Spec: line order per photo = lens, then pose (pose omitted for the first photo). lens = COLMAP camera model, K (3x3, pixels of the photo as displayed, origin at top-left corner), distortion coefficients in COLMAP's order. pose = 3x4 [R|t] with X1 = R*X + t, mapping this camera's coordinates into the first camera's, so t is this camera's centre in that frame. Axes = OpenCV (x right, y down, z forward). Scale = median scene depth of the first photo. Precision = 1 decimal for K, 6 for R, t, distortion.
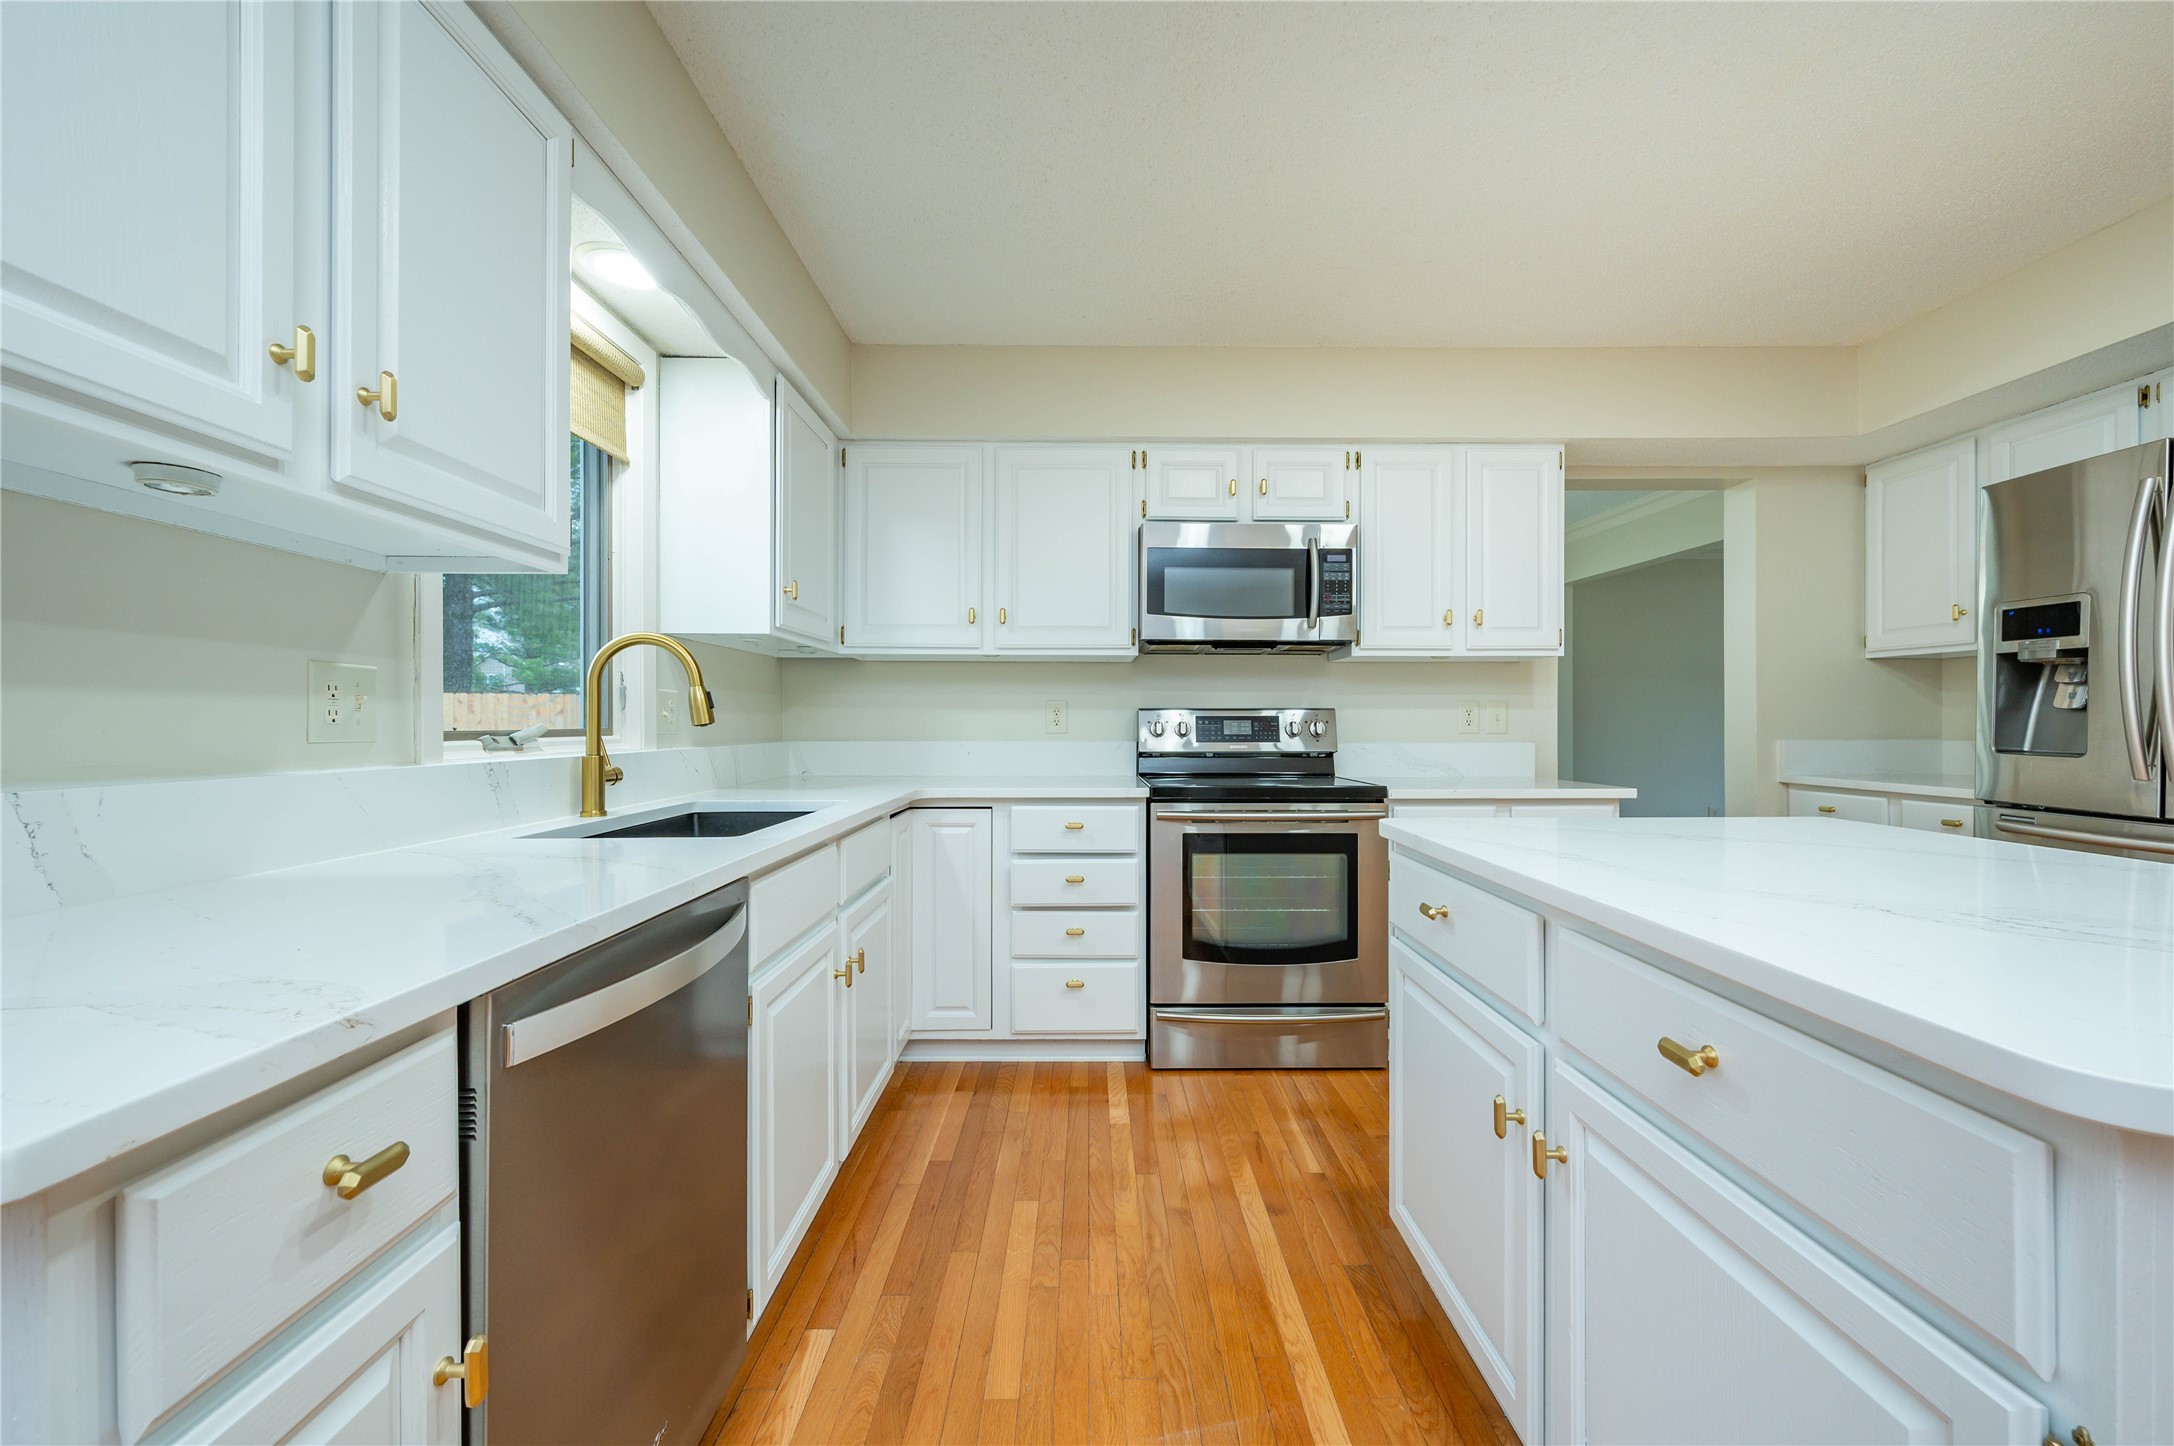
lens RADIAL K [[859.0, 0, 1094.6], [0, 859.0, 720.3], [0, 0, 1]] dist [-0.000758, -0.000062]
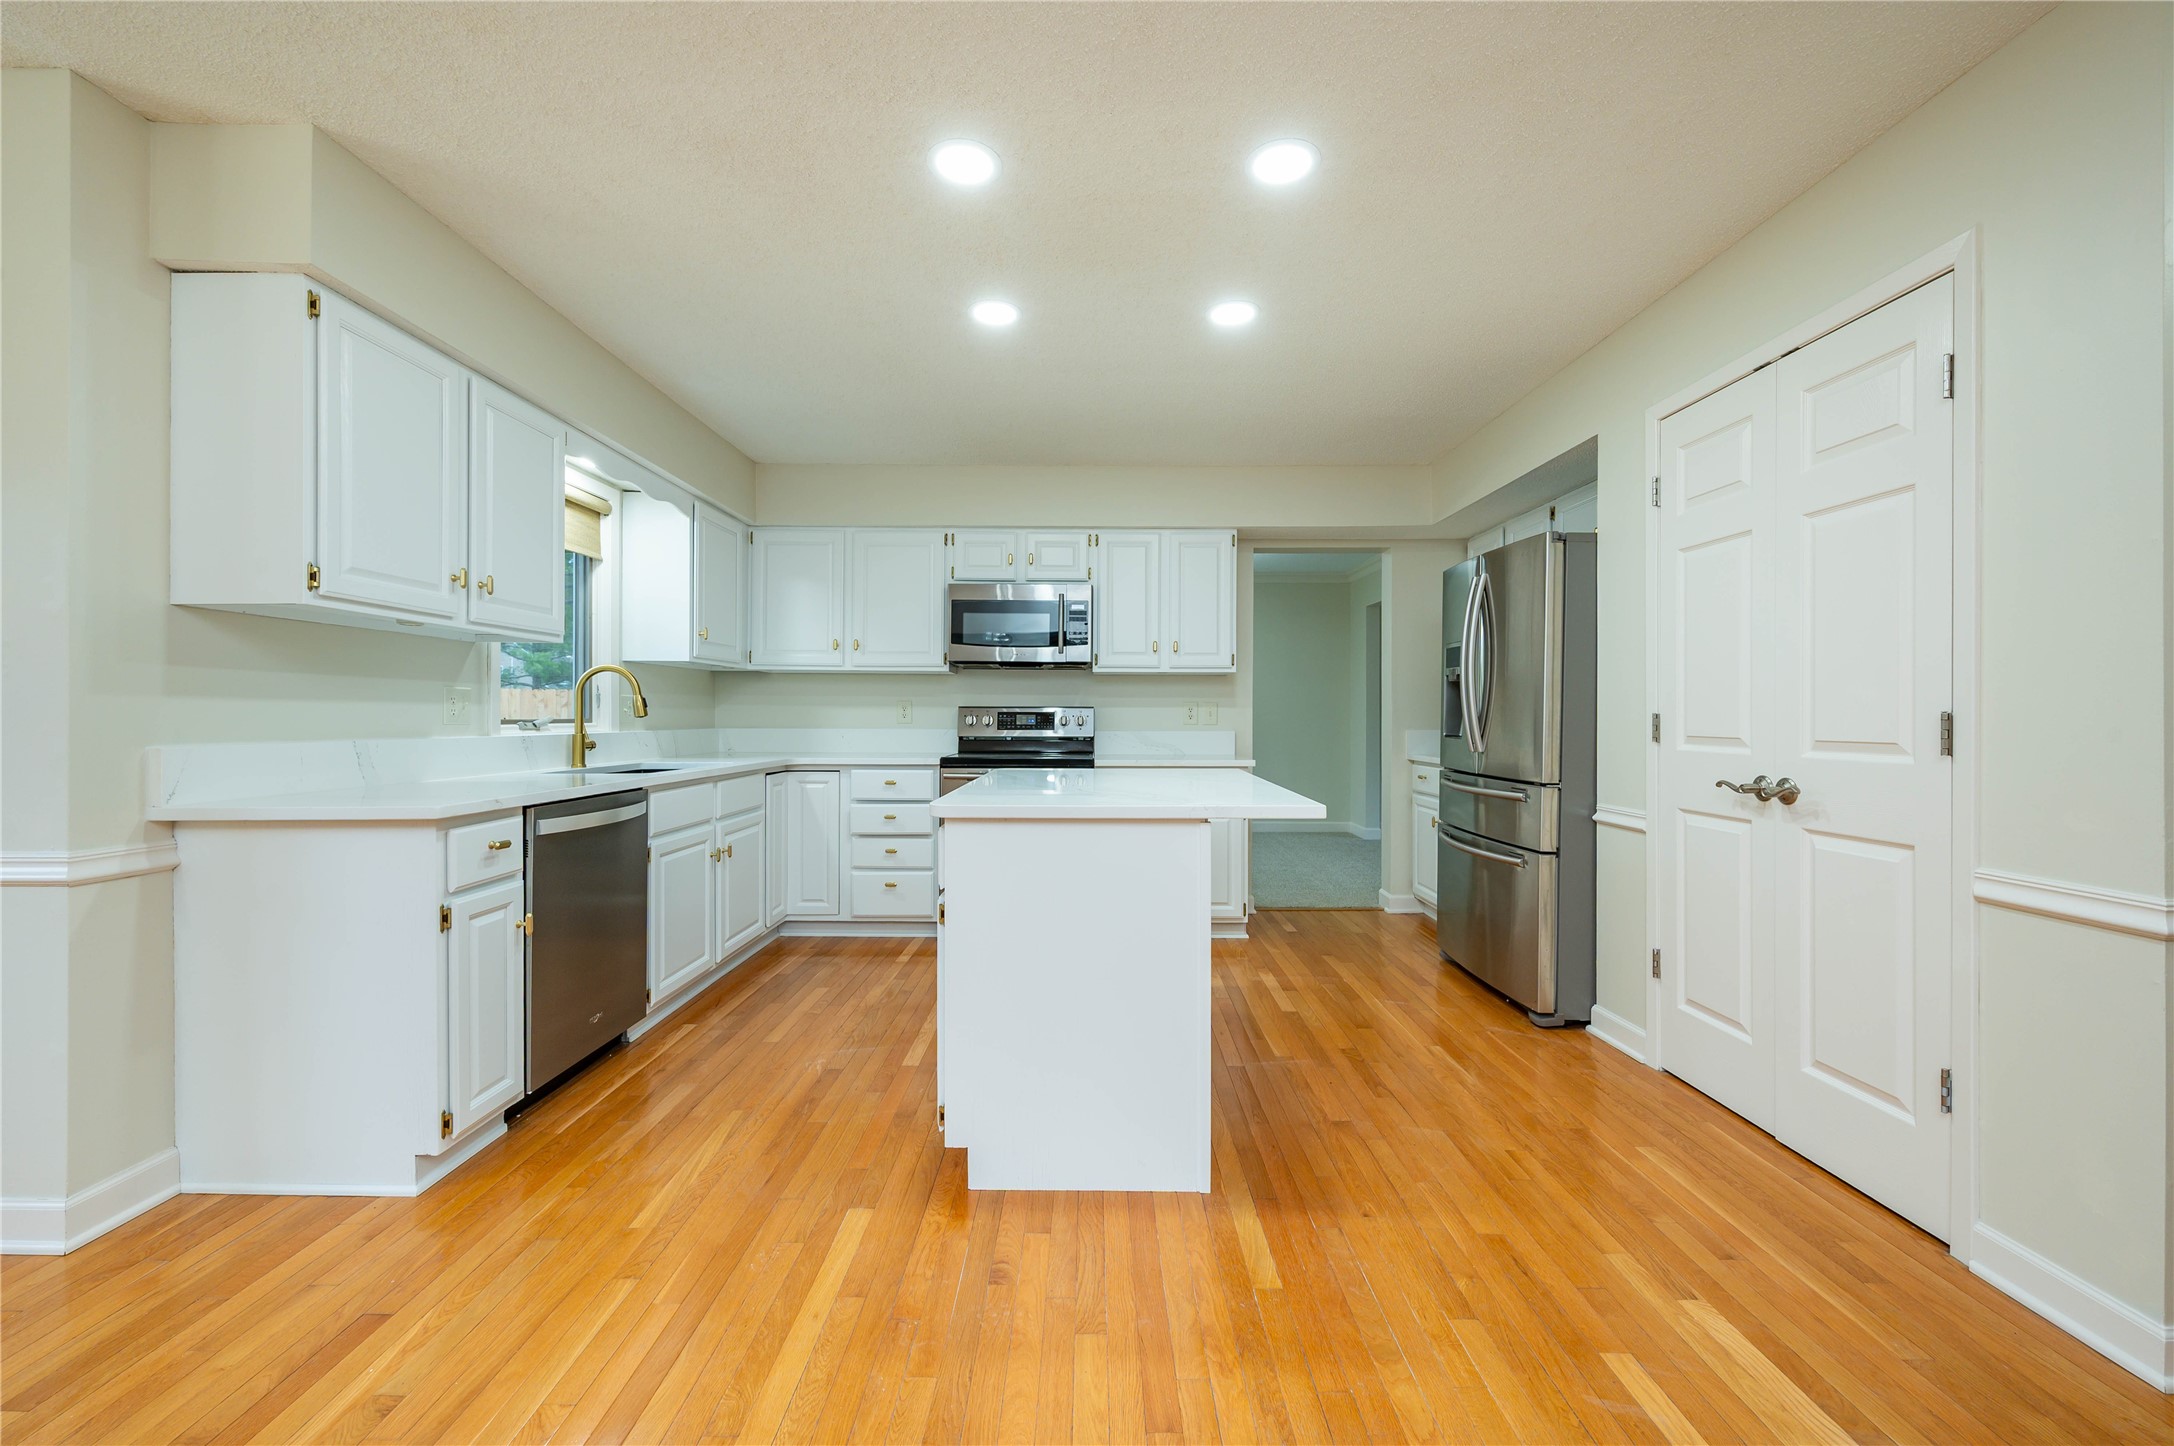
lens RADIAL K [[859.0, 0, 1091.8], [0, 859.0, 715.7], [0, 0, 1]] dist [-0.000758, -0.000062]
pose [[0.999955, 0.004016, -0.008623, 0.351277], [-0.003991, 0.999988, 0.002907, -0.003980], [0.008634, -0.002872, 0.999959, -0.547511]]
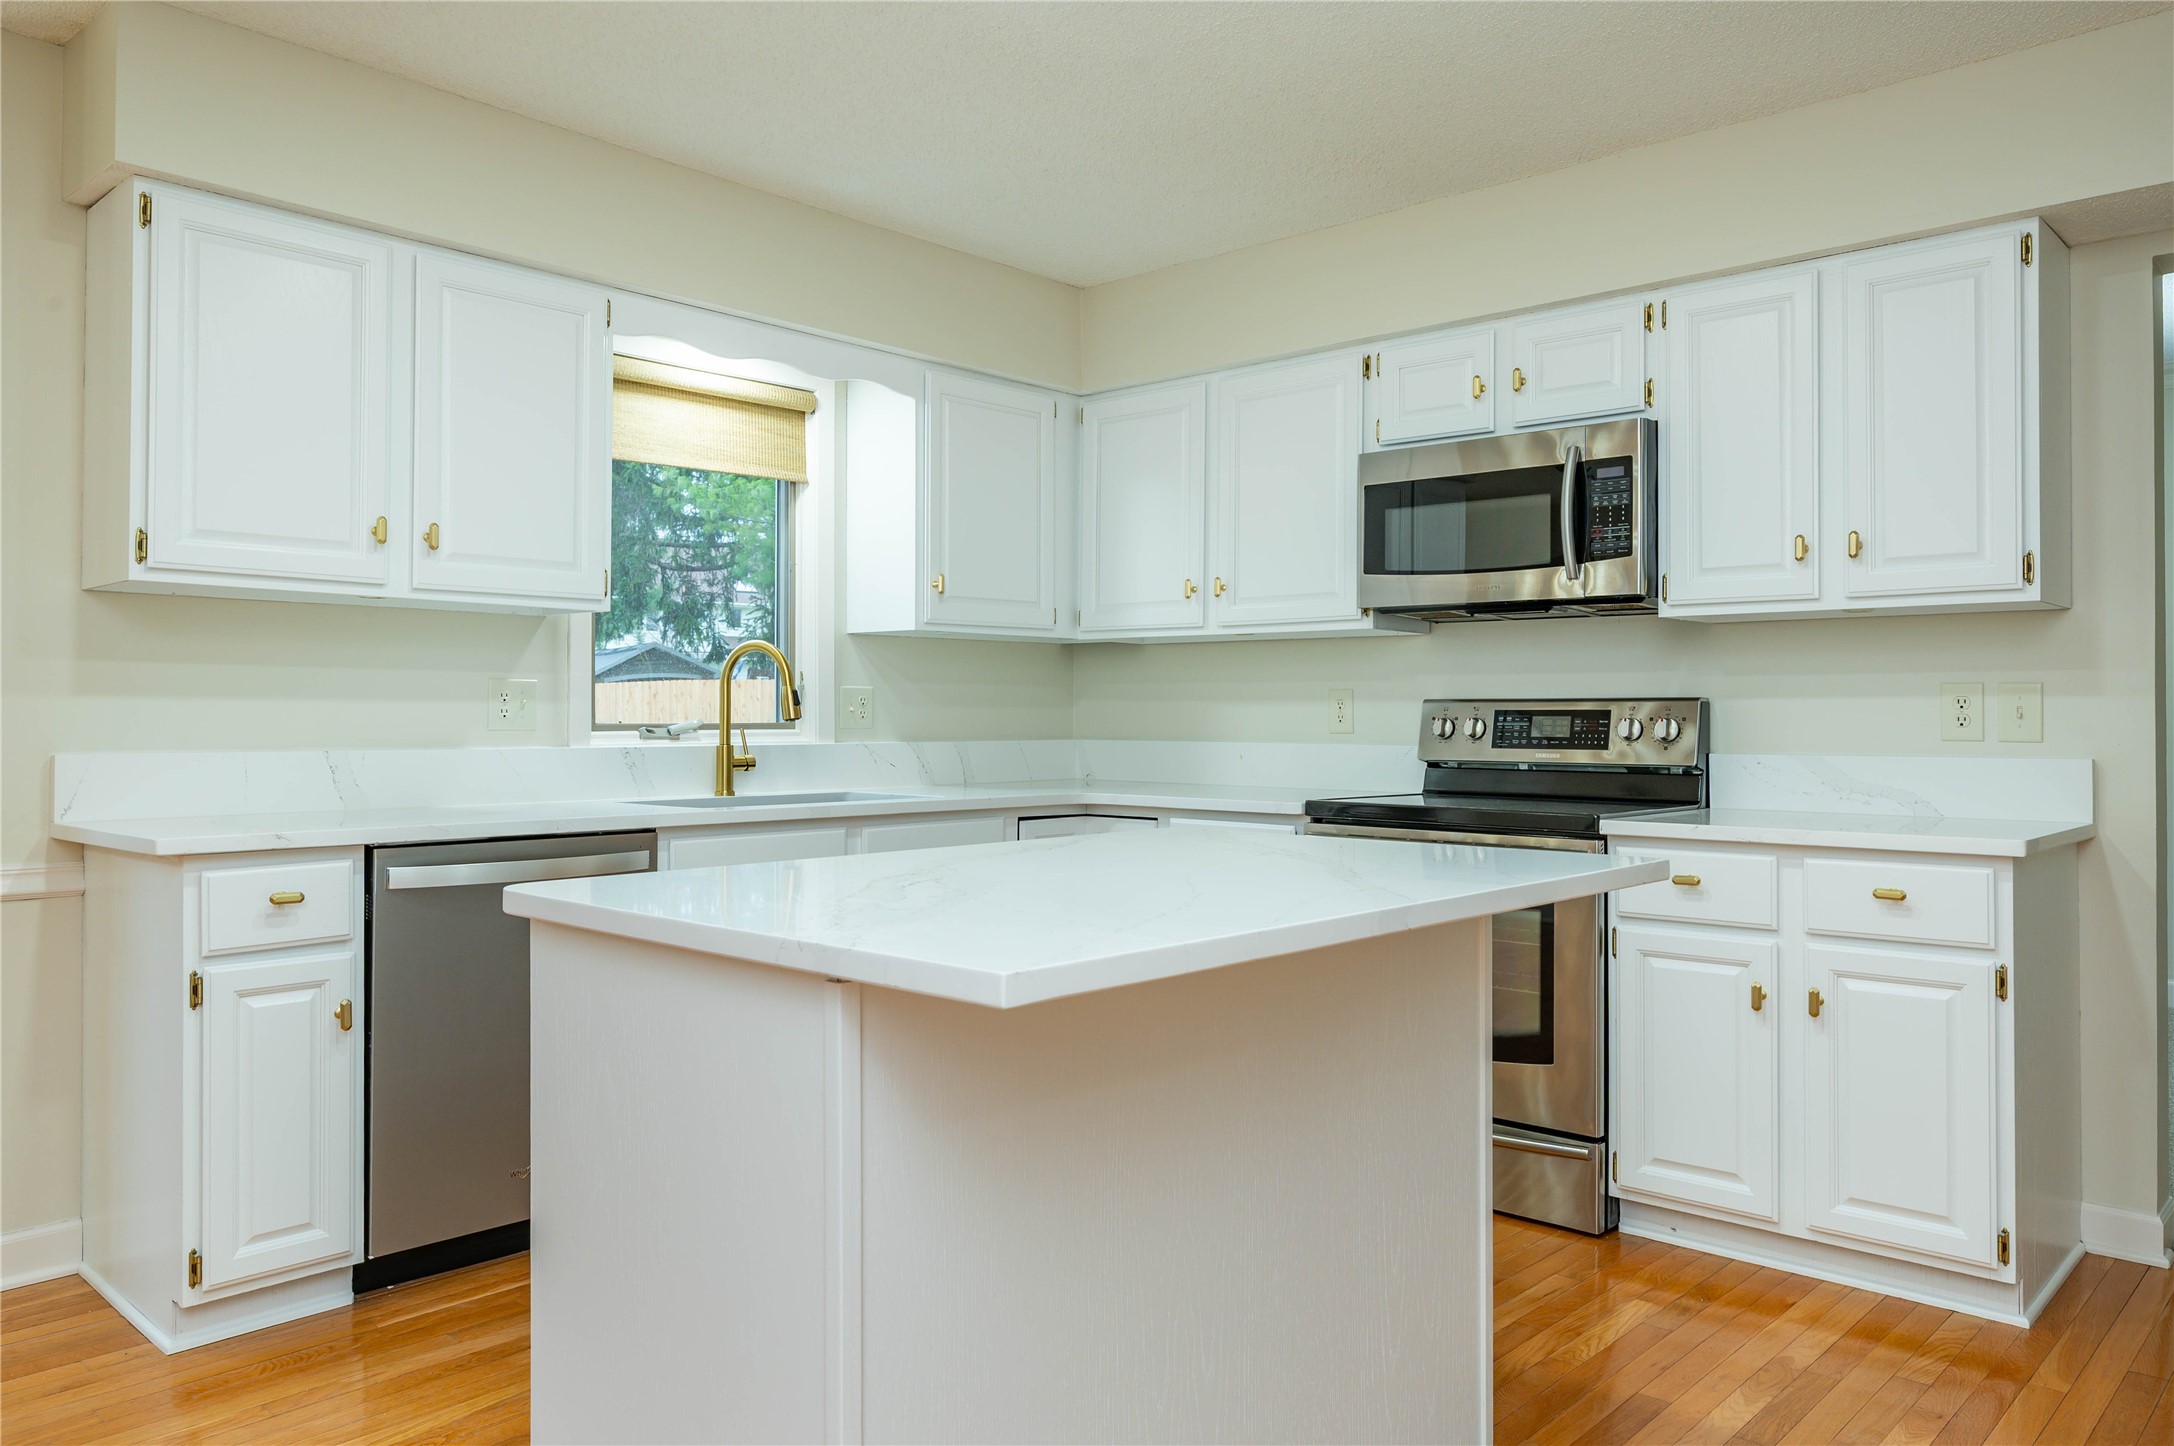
lens RADIAL K [[1508.9, 0, 1093.3], [0, 1508.9, 697.3], [0, 0, 1]] dist [-0.002349, 0.002534]
pose [[0.732033, -0.006635, -0.681237, 0.859274], [-0.000662, 0.999945, -0.010451, -0.002729], [0.681269, 0.008102, 0.731988, -0.135367]]
